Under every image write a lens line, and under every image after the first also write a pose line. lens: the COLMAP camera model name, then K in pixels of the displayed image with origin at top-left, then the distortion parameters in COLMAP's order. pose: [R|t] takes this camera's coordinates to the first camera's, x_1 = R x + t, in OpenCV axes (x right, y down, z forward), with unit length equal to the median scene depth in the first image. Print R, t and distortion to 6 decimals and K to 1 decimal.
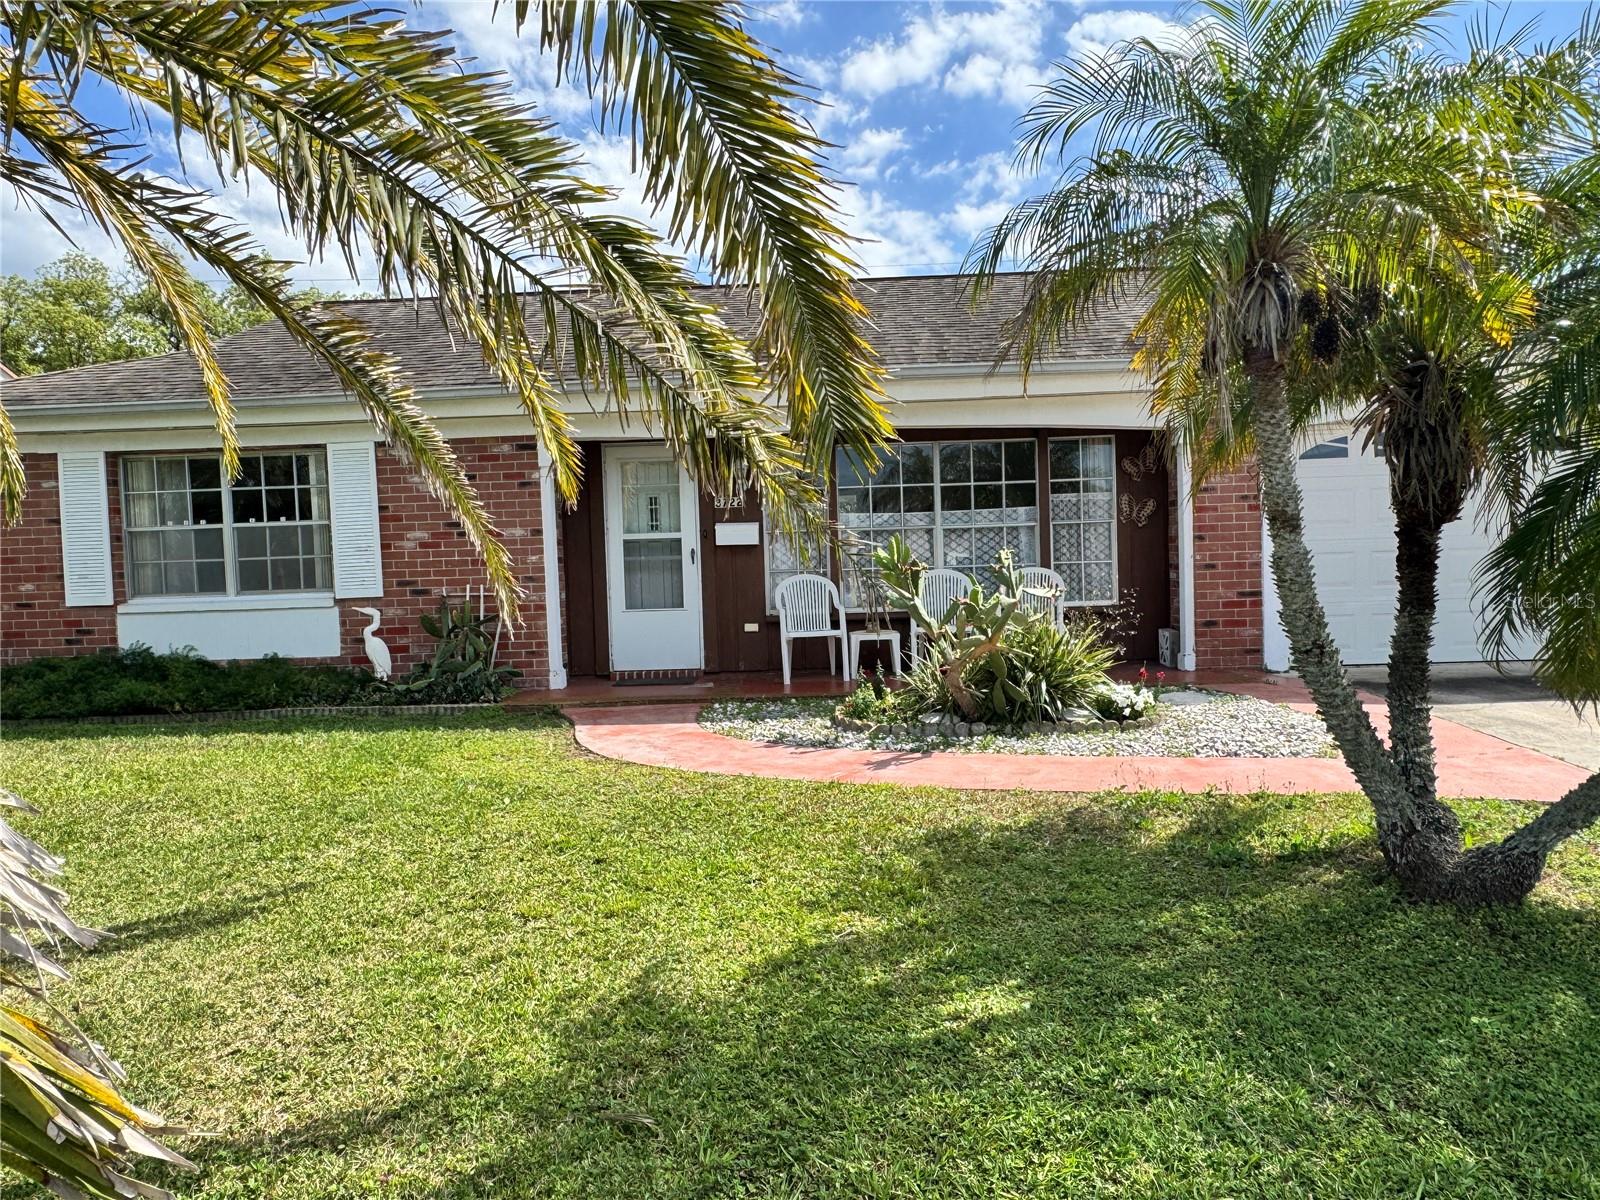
lens RADIAL K [[1104.4, 0, 777.7], [0, 1104.4, 599.0], [0, 0, 1]] dist [0.005218, 0.000005]
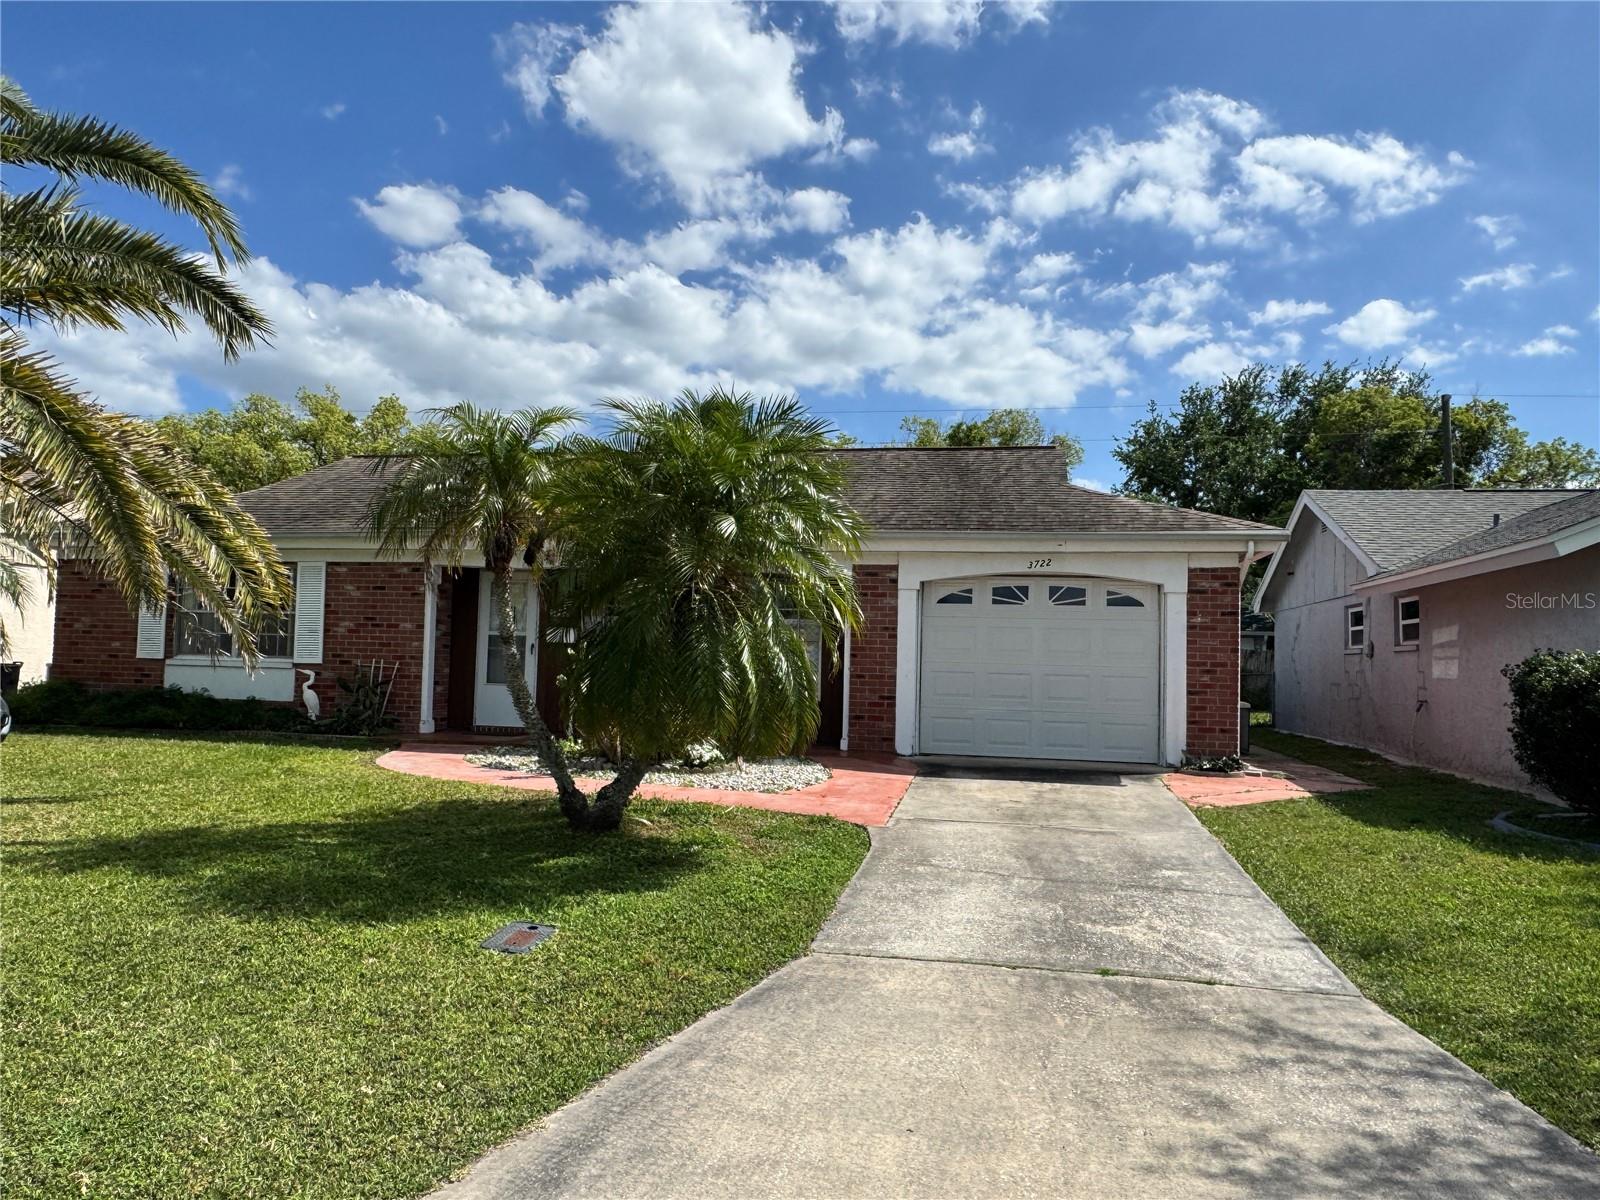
lens RADIAL K [[1086.5, 0, 739.5], [0, 1086.5, 620.5], [0, 0, 1]] dist [0.010859, 0.003329]
pose [[0.983397, 0.052166, -0.173809, 0.453054], [-0.065258, 0.995376, -0.070480, 0.006841], [0.169329, 0.080652, 0.982254, -0.364921]]
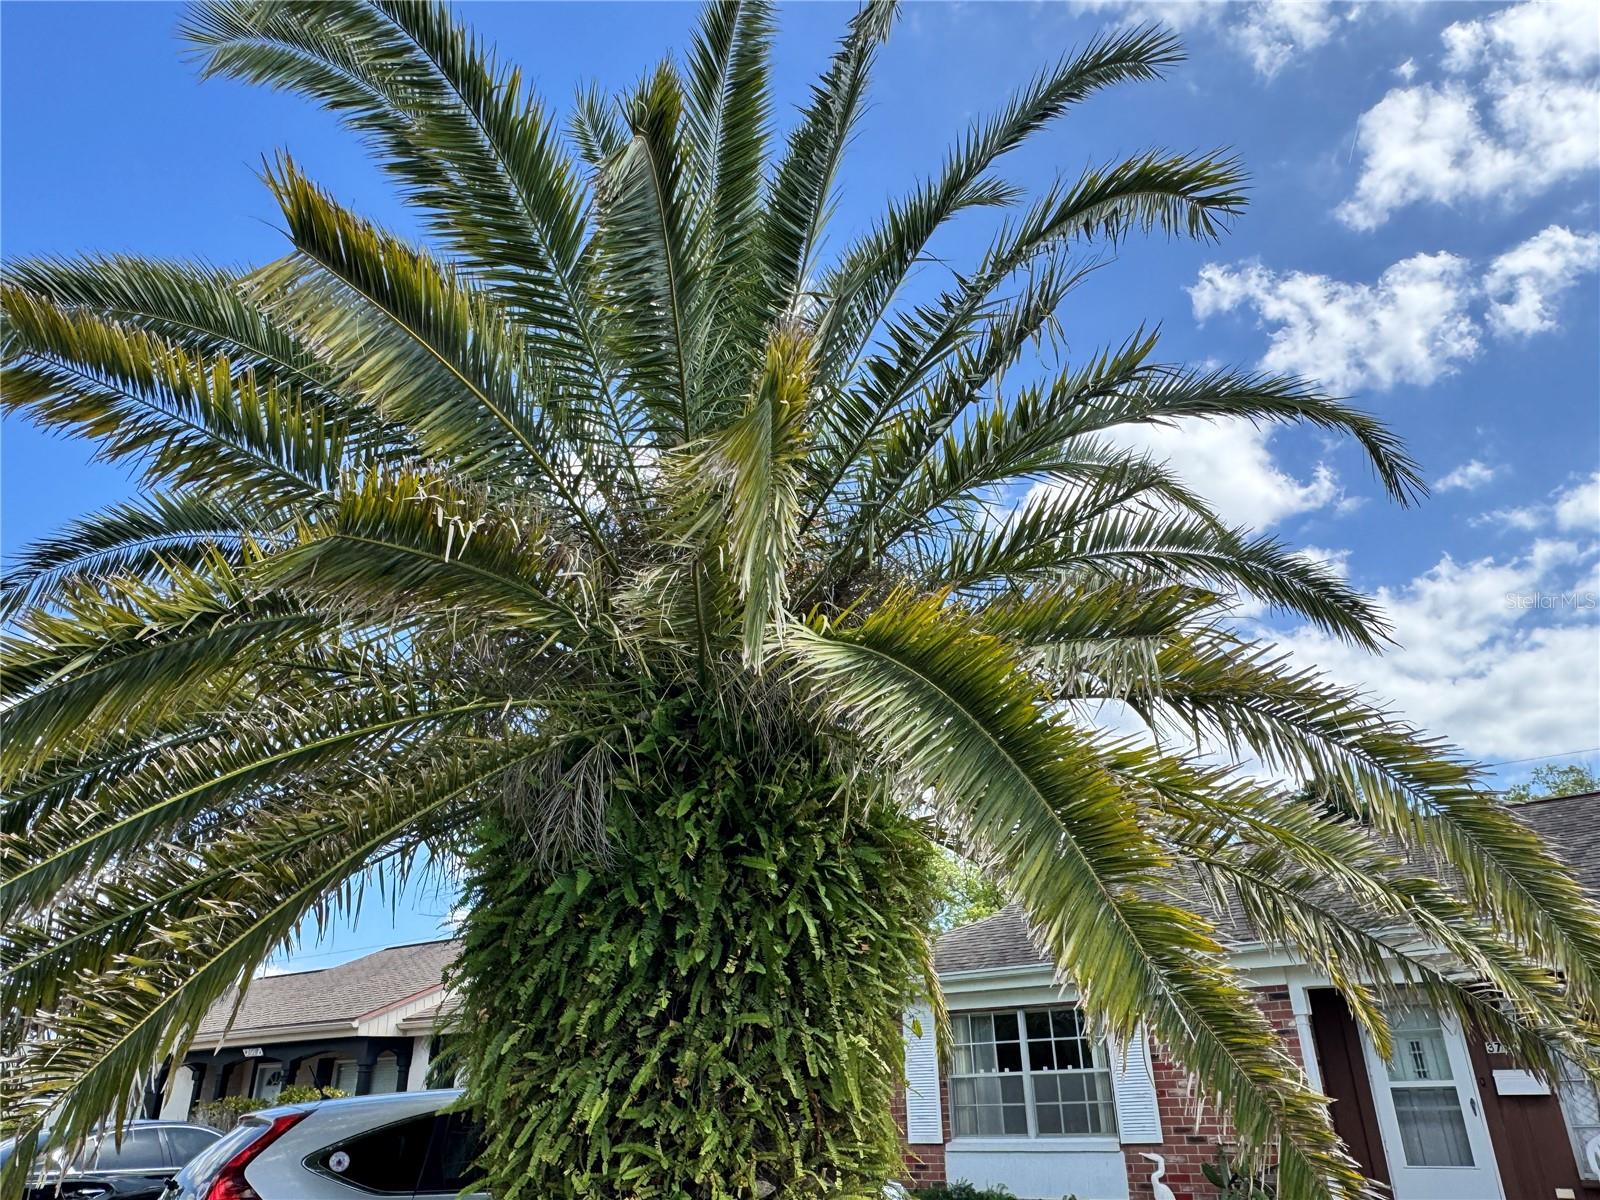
lens RADIAL K [[1114.1, 0, 800.0], [0, 1114.1, 600.0], [0, 0, 1]] dist [-0.007082, 0.007356]
pose [[0.840650, -0.210348, -0.499061, 0.007646], [-0.030481, 0.901655, -0.431380, -0.000760], [0.540721, 0.377852, 0.751565, -0.236665]]
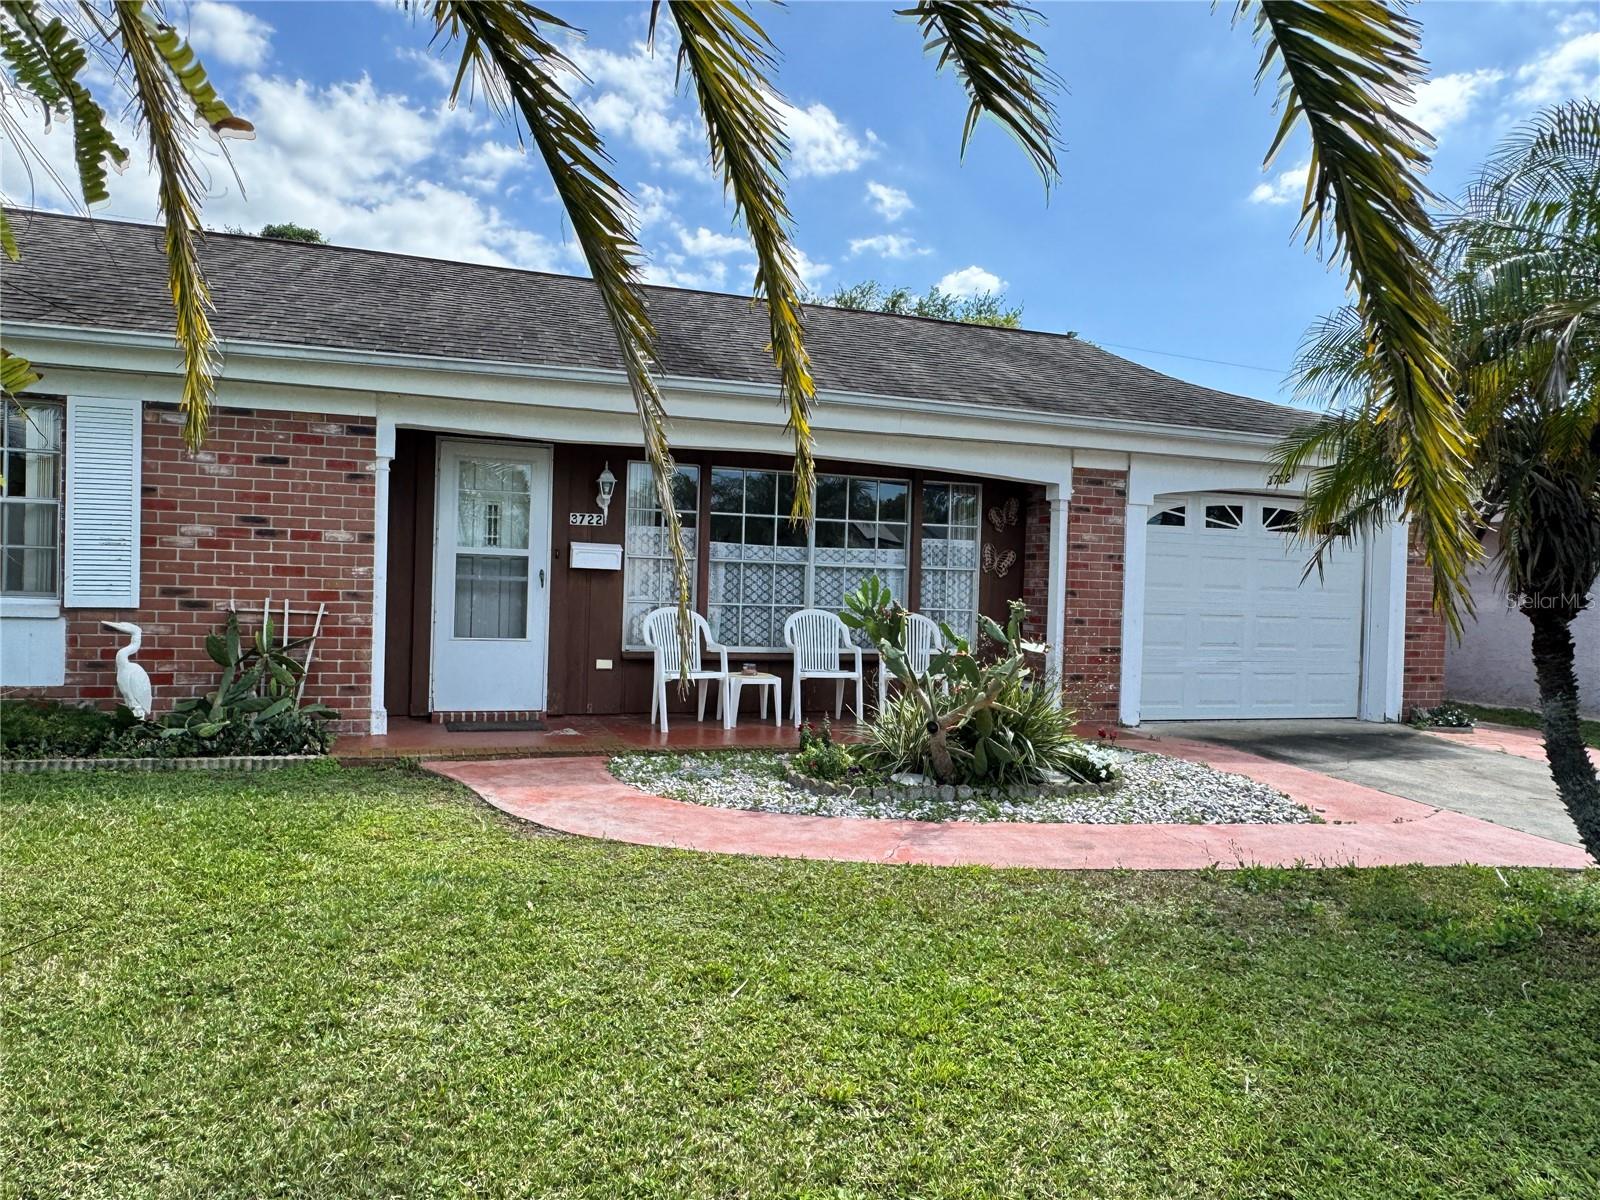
lens RADIAL K [[1104.1, 0, 795.8], [0, 1104.1, 577.3], [0, 0, 1]] dist [0.002811, 0.002691]
pose [[0.929045, 0.063010, 0.364561, -0.215026], [-0.046963, 0.997504, -0.052727, -0.004080], [-0.366974, 0.031865, 0.929685, 0.139353]]
